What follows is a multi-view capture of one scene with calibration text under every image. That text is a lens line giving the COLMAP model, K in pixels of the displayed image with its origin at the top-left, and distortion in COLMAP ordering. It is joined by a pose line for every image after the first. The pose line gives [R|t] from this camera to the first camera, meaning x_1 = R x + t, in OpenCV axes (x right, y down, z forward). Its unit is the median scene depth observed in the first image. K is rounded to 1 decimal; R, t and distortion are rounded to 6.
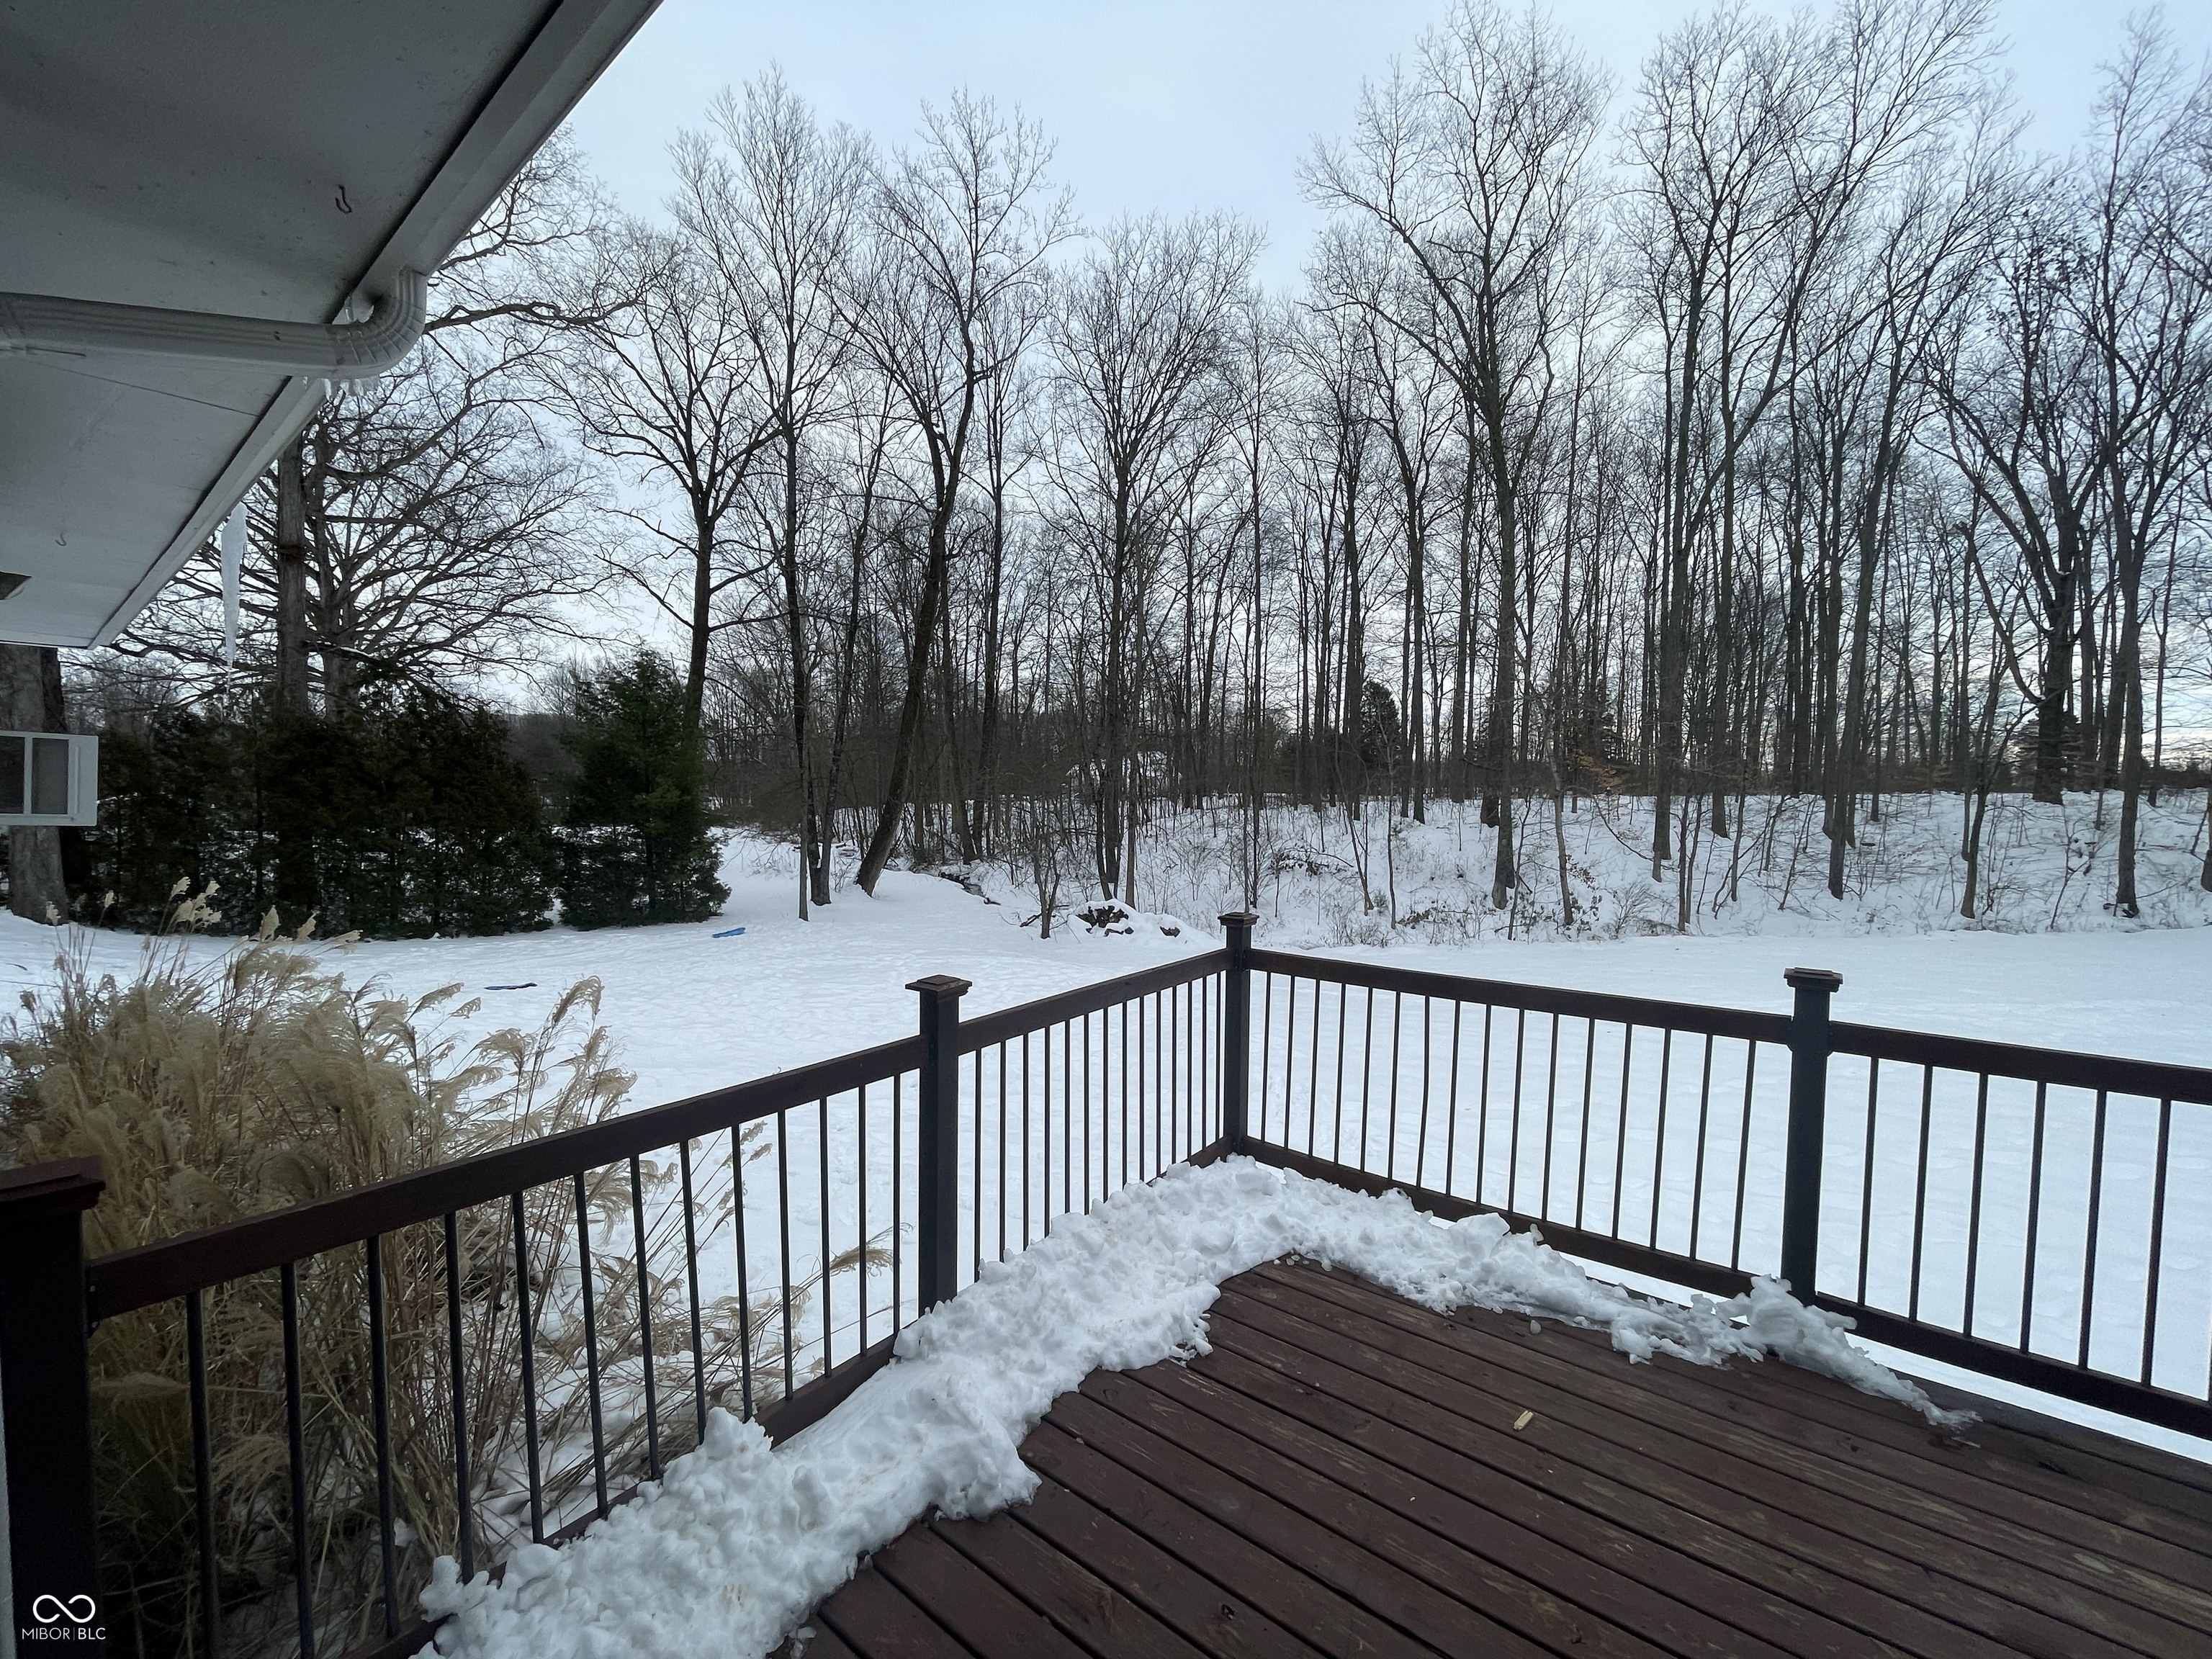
lens RADIAL K [[898.5, 0, 1101.2], [0, 898.5, 829.9], [0, 0, 1]] dist [0.000940, -0.000091]
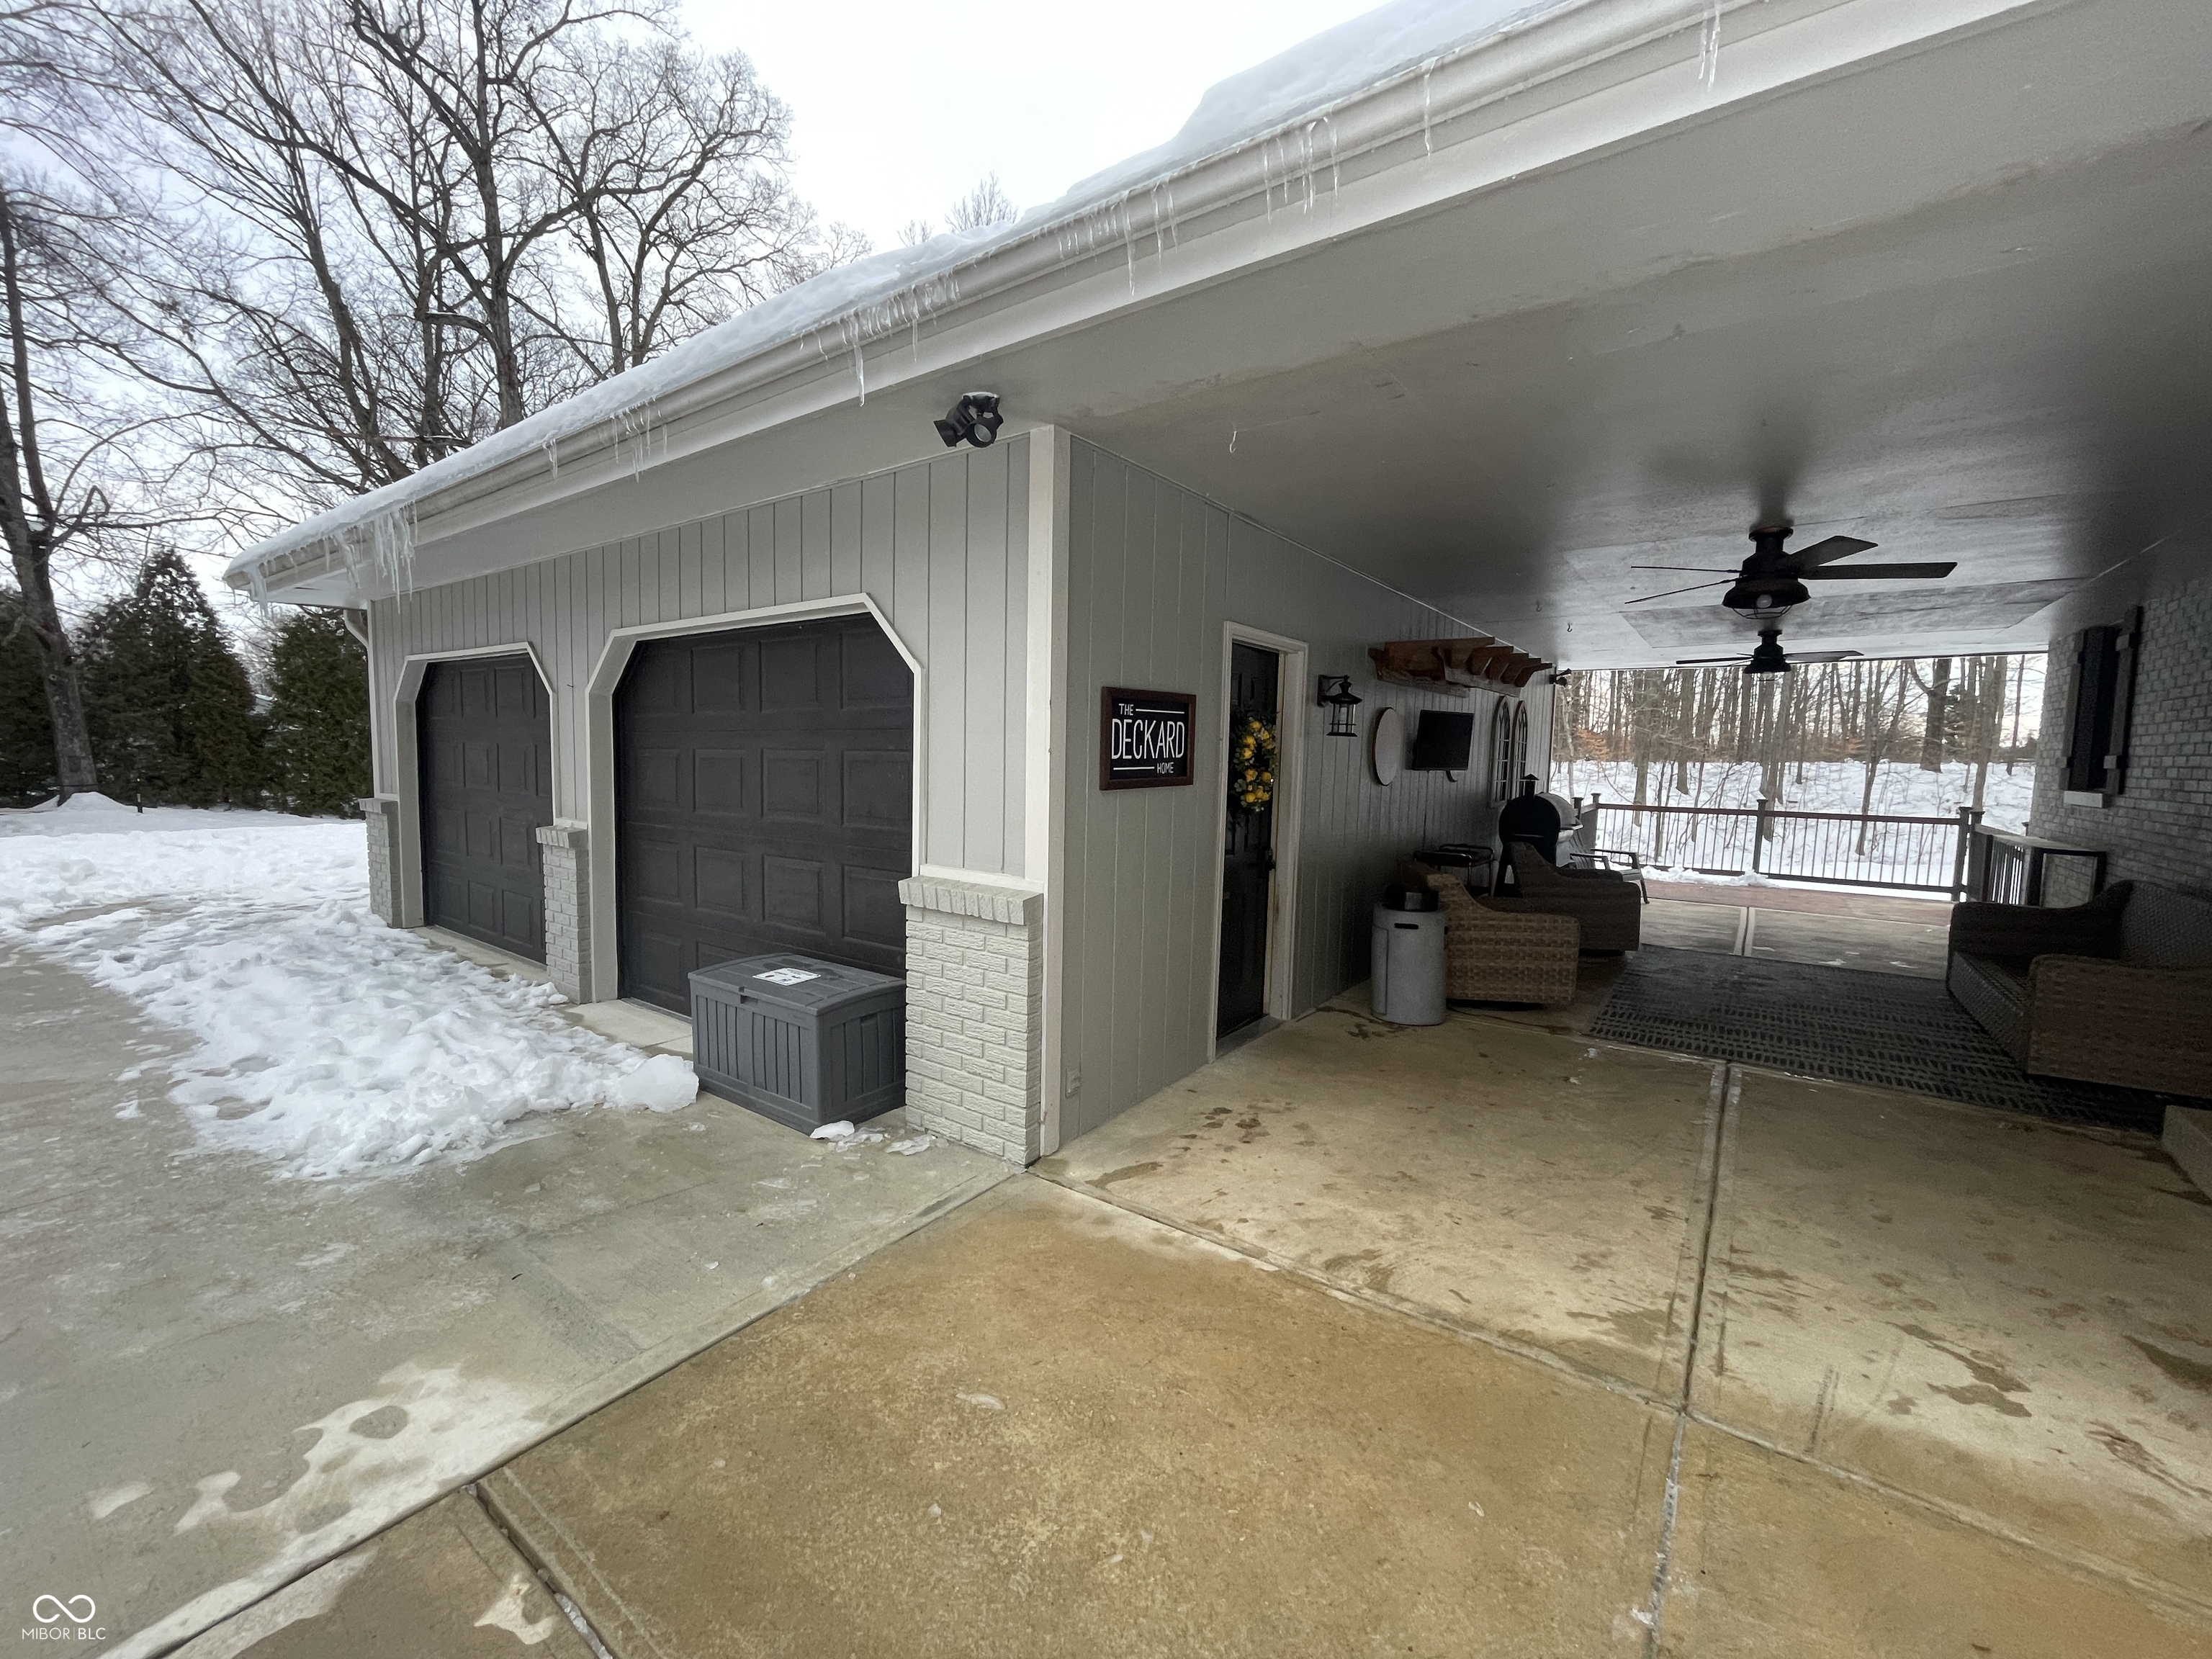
lens RADIAL K [[898.5, 0, 1101.2], [0, 898.5, 829.9], [0, 0, 1]] dist [0.000940, -0.000091]
pose [[0.998869, 0.009188, 0.046644, -0.200587], [-0.011225, 0.998986, 0.043611, 0.011851], [-0.046196, -0.044085, 0.997959, -0.246391]]
